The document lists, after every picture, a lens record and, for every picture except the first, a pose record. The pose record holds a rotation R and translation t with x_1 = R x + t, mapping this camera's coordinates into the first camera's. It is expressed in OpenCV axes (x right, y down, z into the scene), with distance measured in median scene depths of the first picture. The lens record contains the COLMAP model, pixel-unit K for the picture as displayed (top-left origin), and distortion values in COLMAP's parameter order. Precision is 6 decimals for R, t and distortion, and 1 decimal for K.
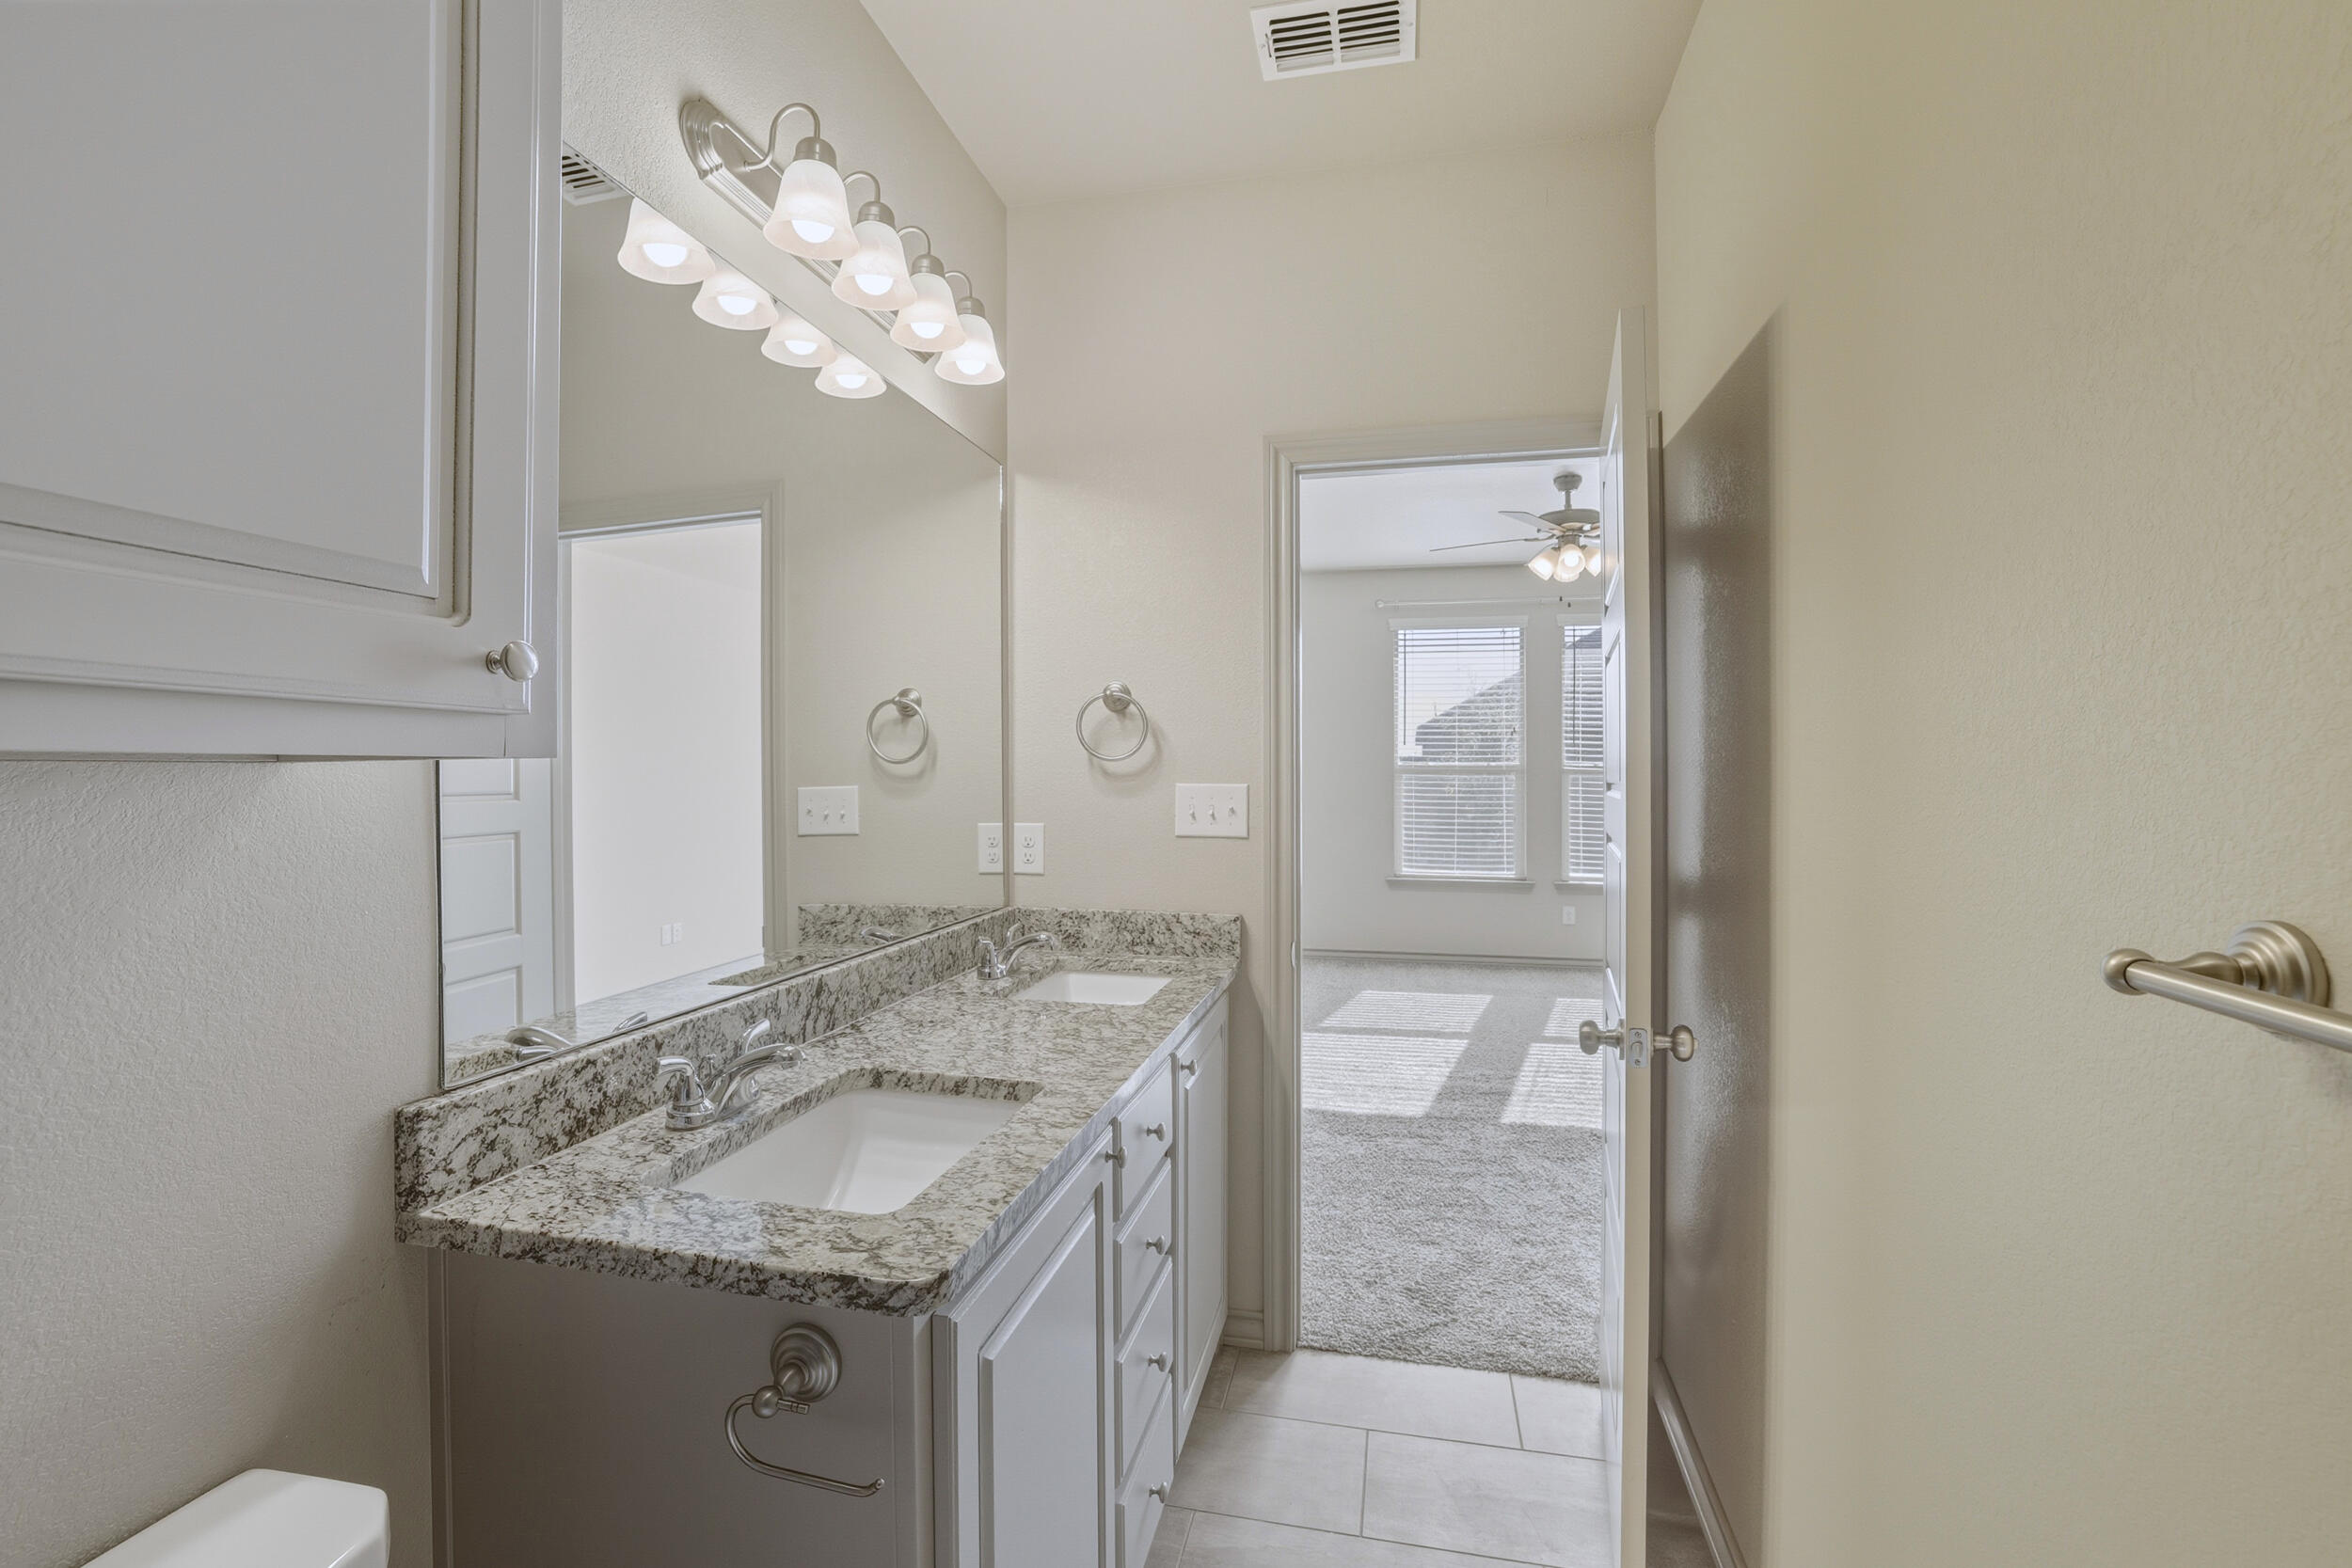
lens RADIAL K [[1014.8, 0, 1173.6], [0, 1014.8, 773.7], [0, 0, 1]] dist [-0.049723, 0.017251]
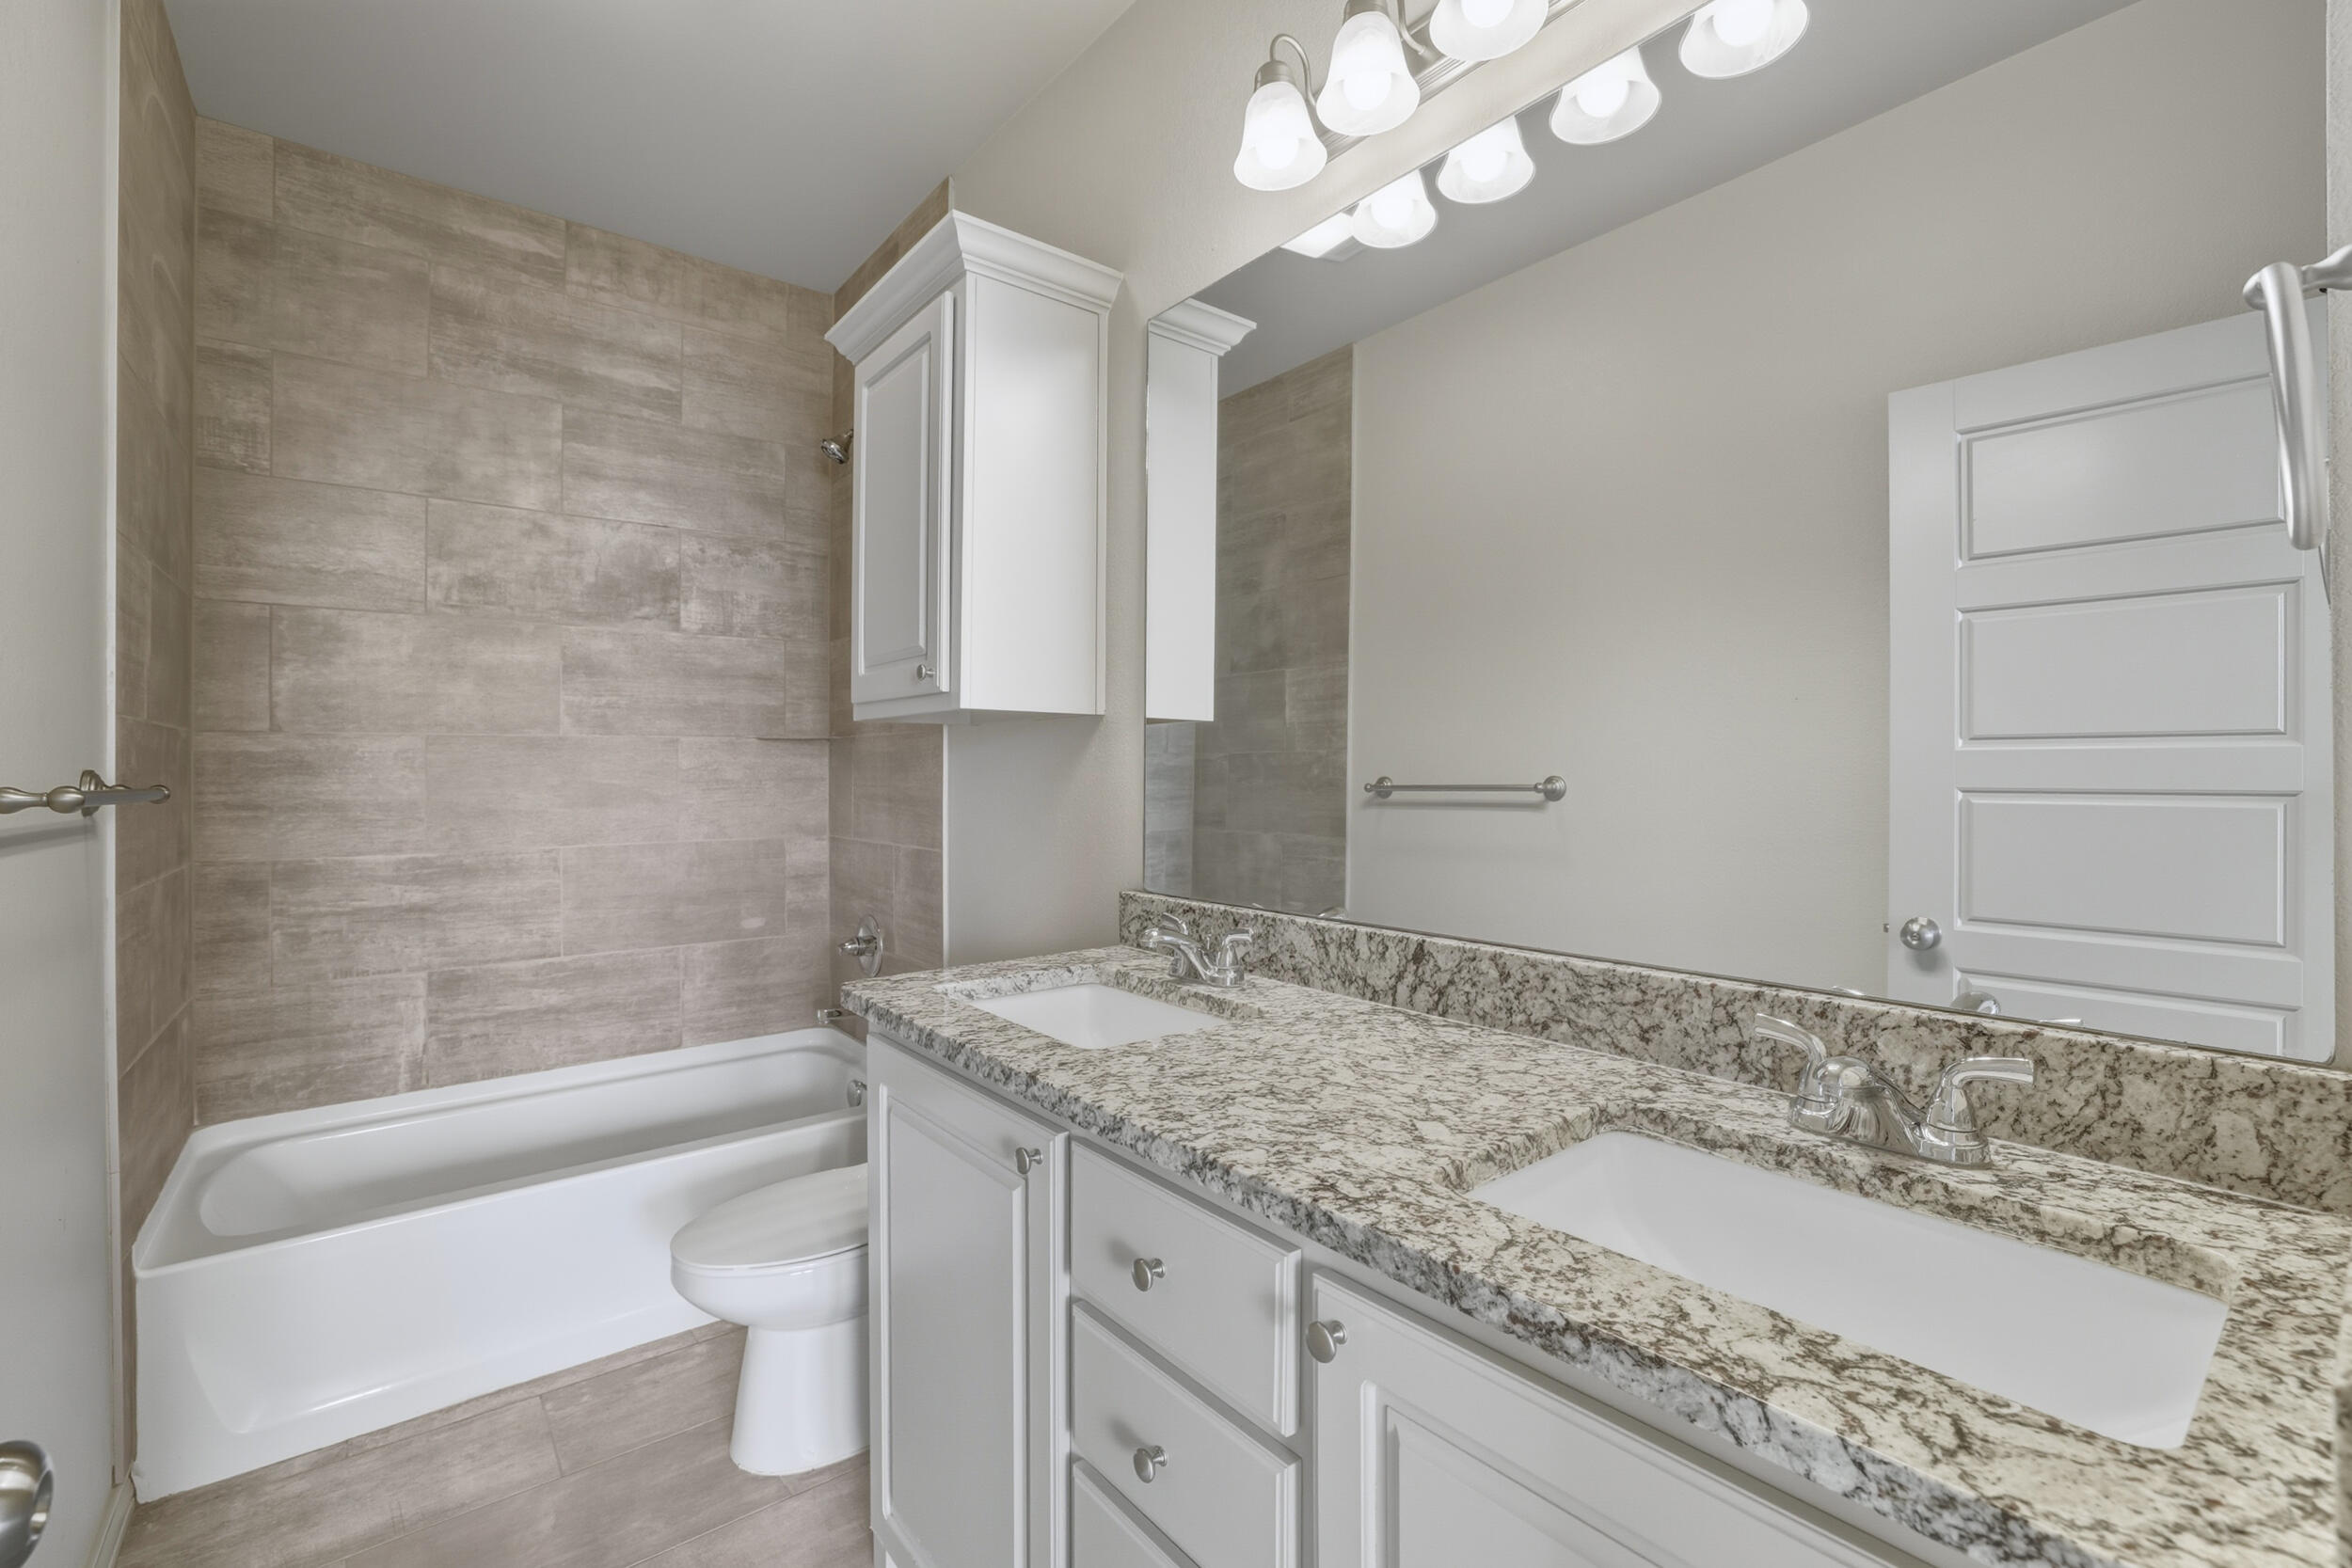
lens RADIAL K [[1014.8, 0, 1173.6], [0, 1014.8, 773.7], [0, 0, 1]] dist [-0.049723, 0.017251]
pose [[-0.622476, 0.001575, -0.782637, 0.429045], [0.001609, 0.999998, 0.000732, 0.064340], [0.782637, -0.000804, -0.622478, 1.373846]]
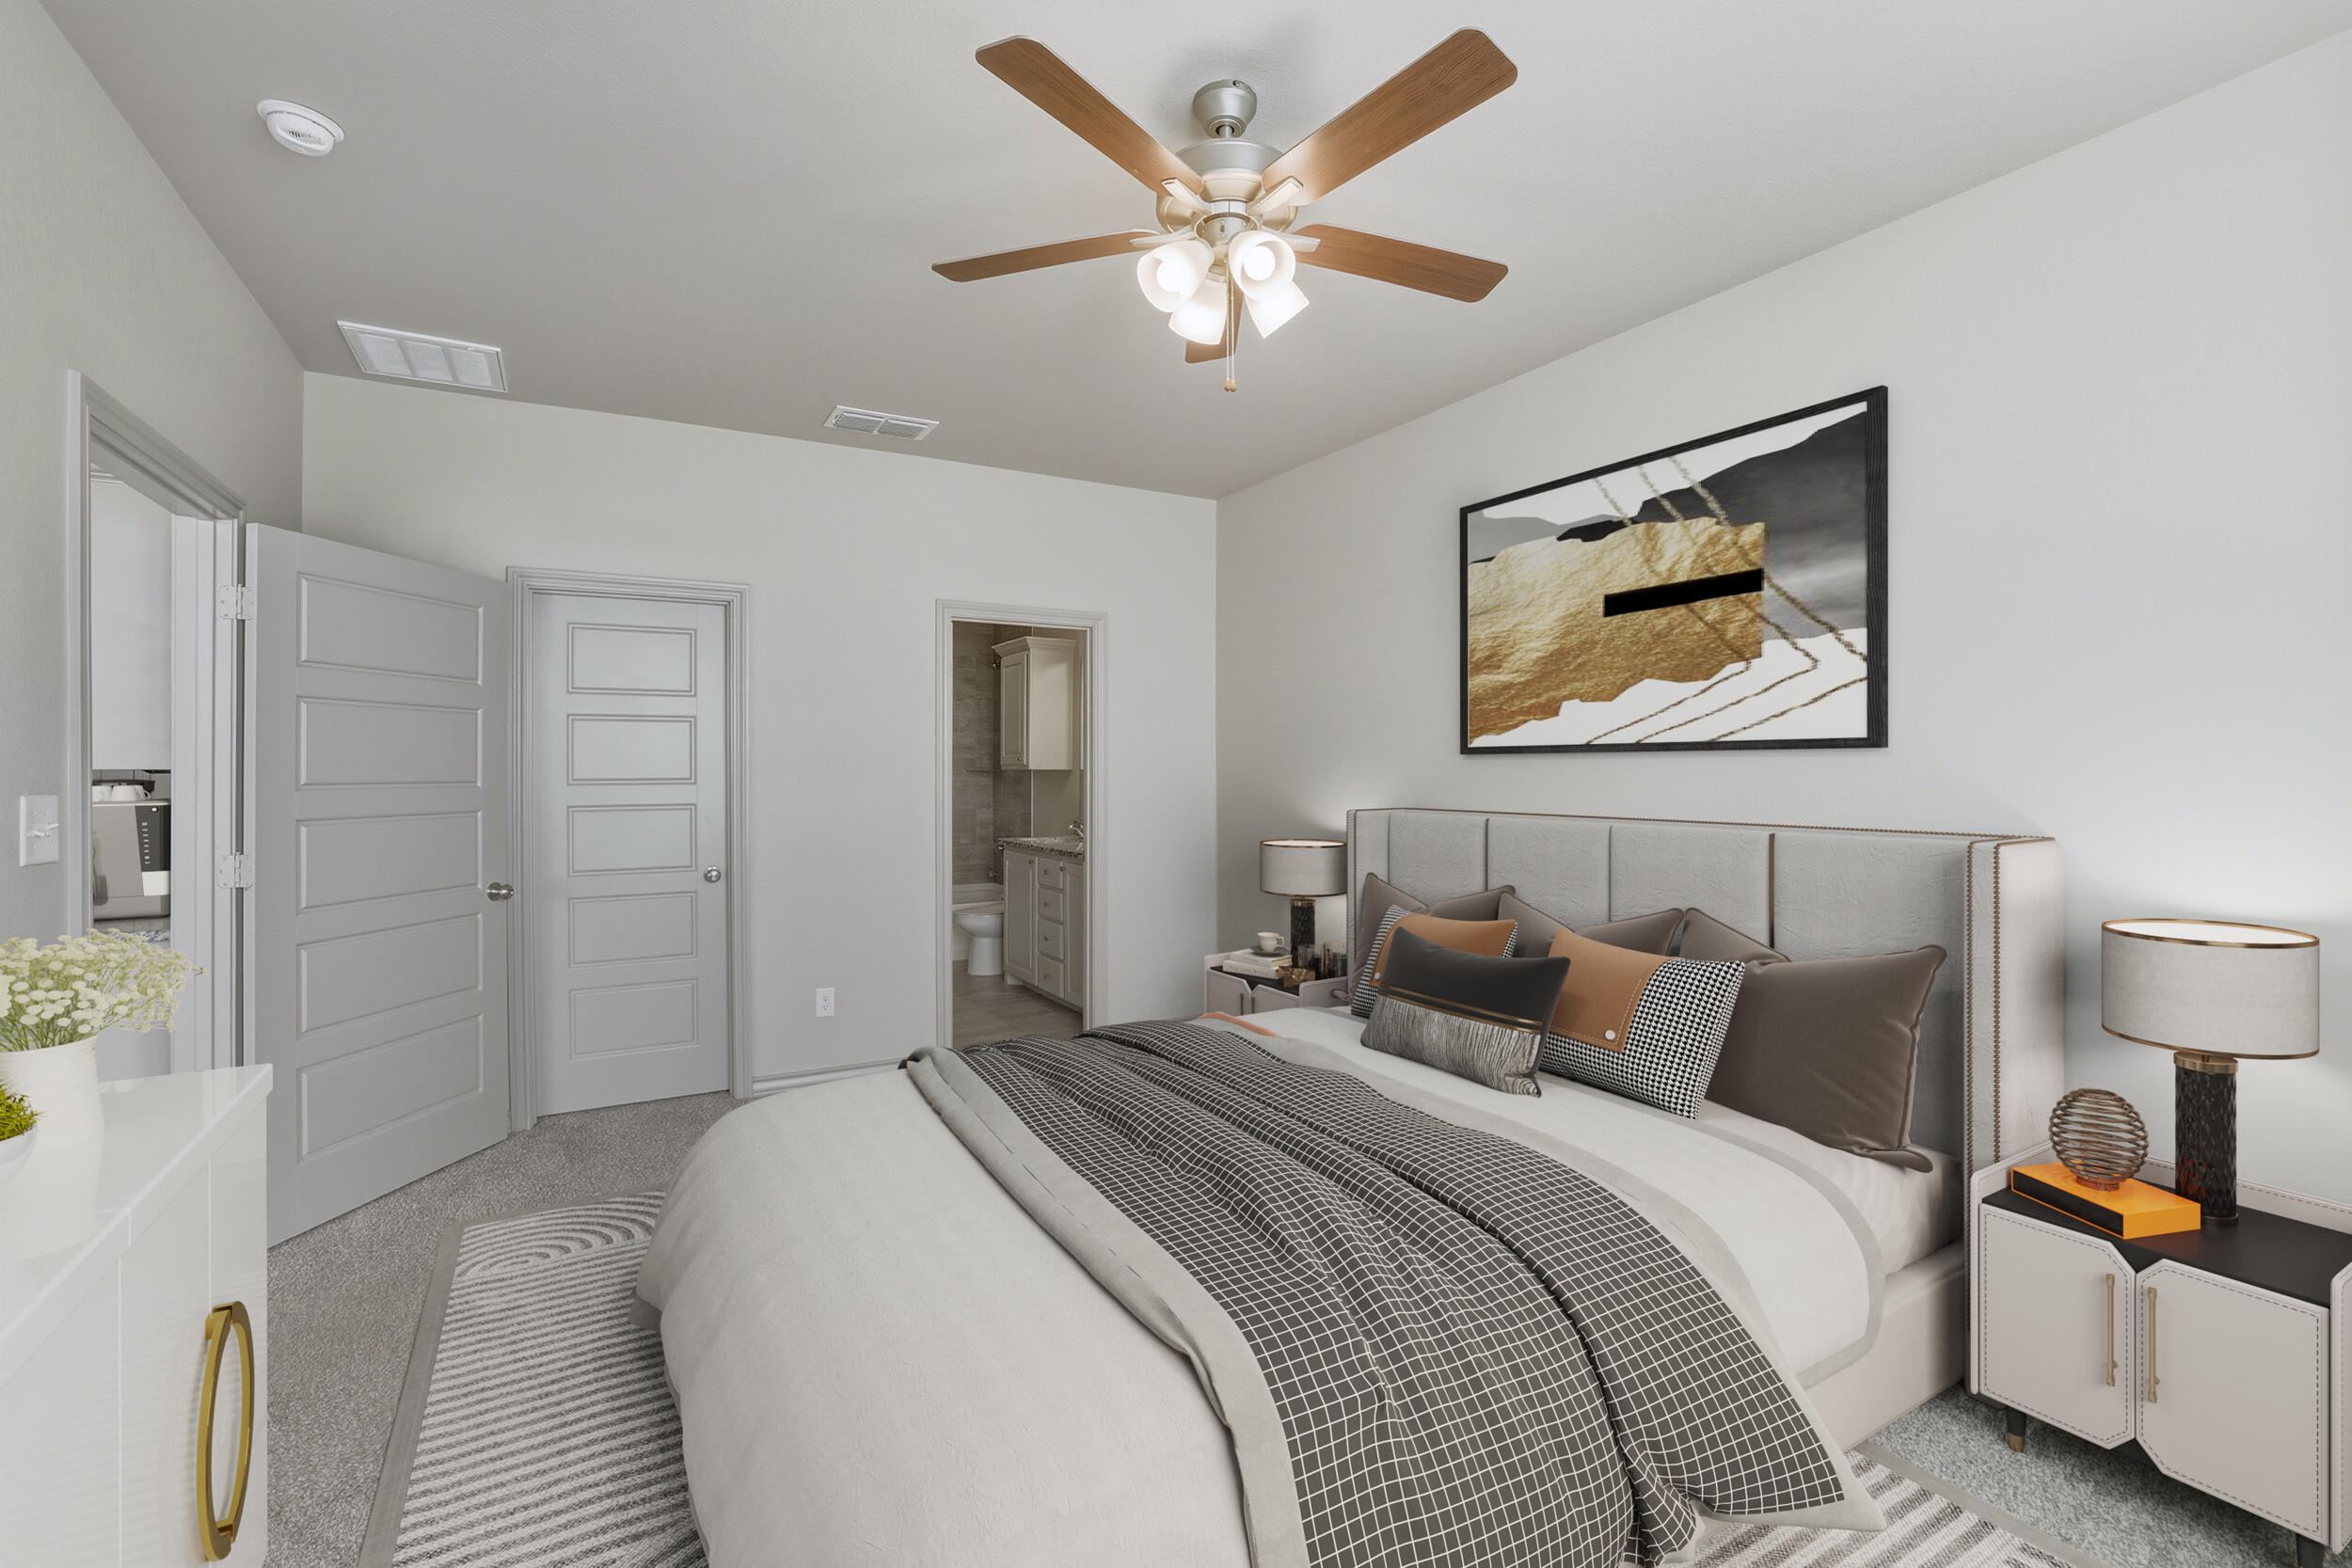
lens RADIAL K [[1014.8, 0, 1173.6], [0, 1014.8, 773.7], [0, 0, 1]] dist [-0.049723, 0.017251]
pose [[-0.726059, 0.004417, -0.687619, 1.258759], [0.001814, 0.999988, 0.004509, 0.029086], [0.687630, 0.002027, -0.726058, 2.616544]]
